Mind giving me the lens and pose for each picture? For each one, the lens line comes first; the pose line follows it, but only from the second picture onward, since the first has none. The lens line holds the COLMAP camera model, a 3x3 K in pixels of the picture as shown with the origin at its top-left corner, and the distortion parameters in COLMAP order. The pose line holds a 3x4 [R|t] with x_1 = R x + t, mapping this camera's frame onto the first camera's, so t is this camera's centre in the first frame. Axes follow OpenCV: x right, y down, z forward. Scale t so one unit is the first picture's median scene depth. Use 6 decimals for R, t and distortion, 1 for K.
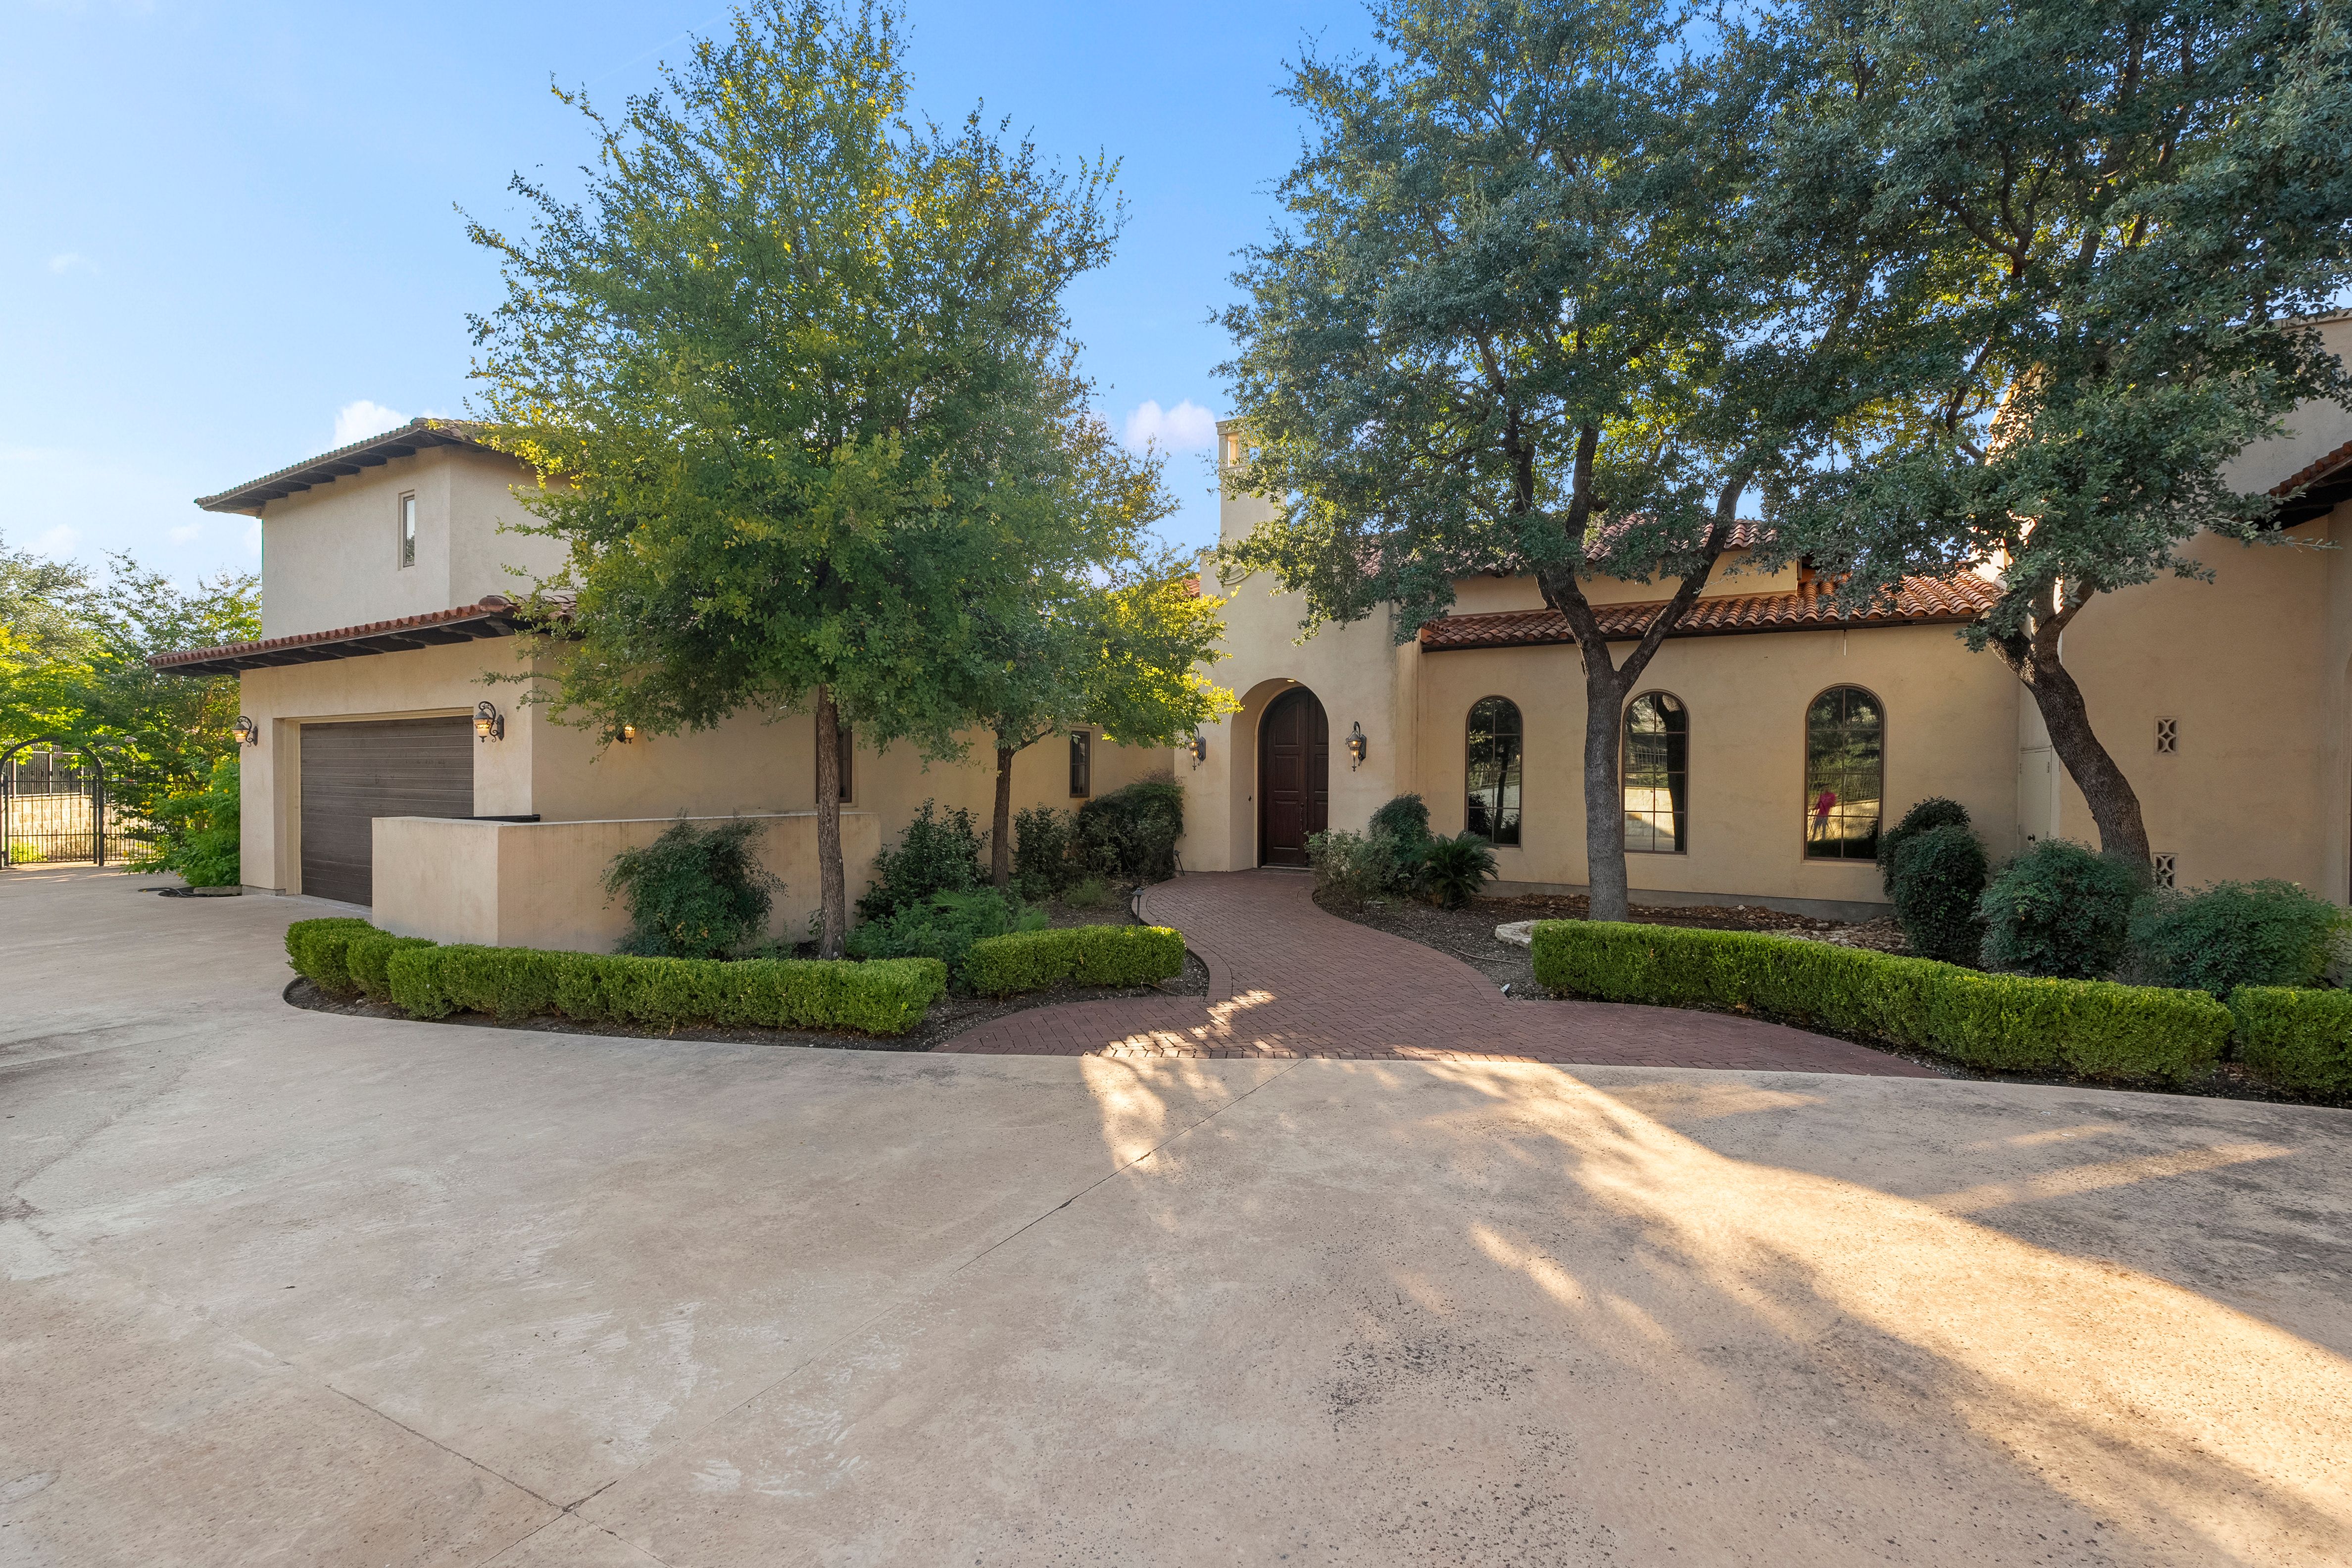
lens RADIAL K [[1035.3, 0, 1175.0], [0, 1035.3, 773.3], [0, 0, 1]] dist [-0.003544, 0.000517]
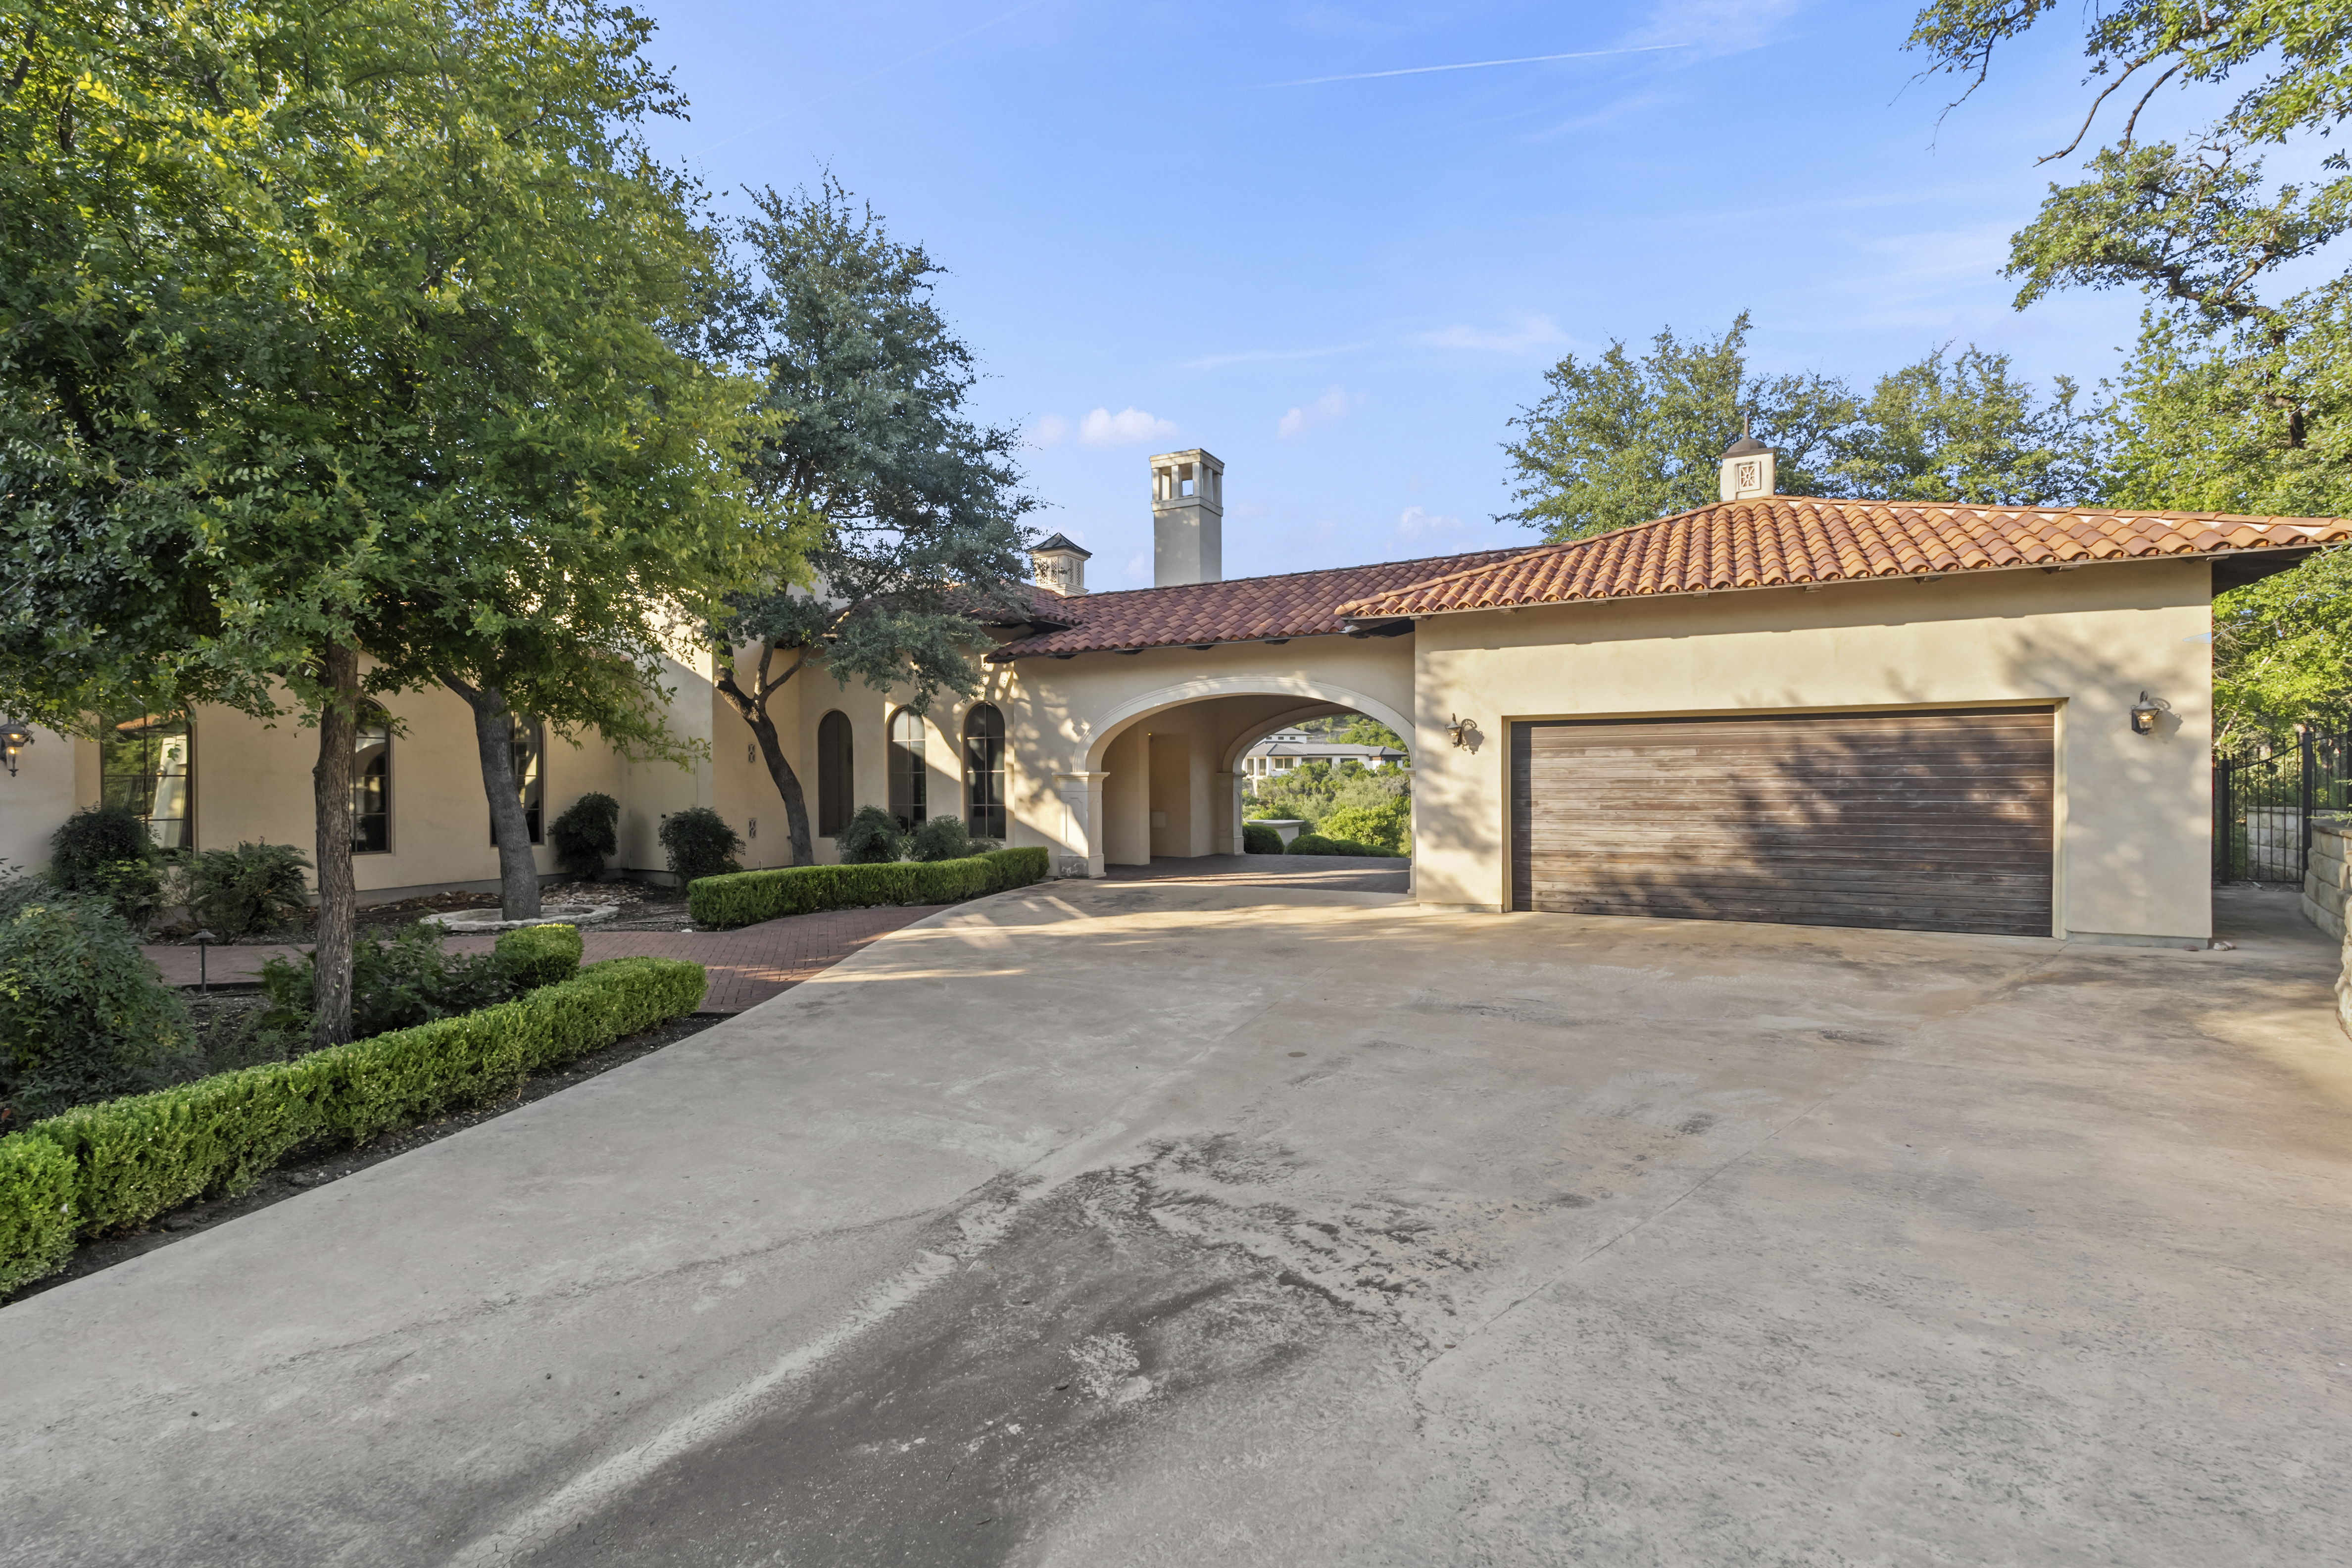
lens RADIAL K [[1035.3, 0, 1175.0], [0, 1035.3, 773.3], [0, 0, 1]] dist [-0.003544, 0.000517]
pose [[-0.057120, -0.000624, 0.998367, -2.074249], [-0.004816, 0.999988, 0.000349, -0.008769], [-0.998356, -0.004788, -0.057123, 0.816145]]
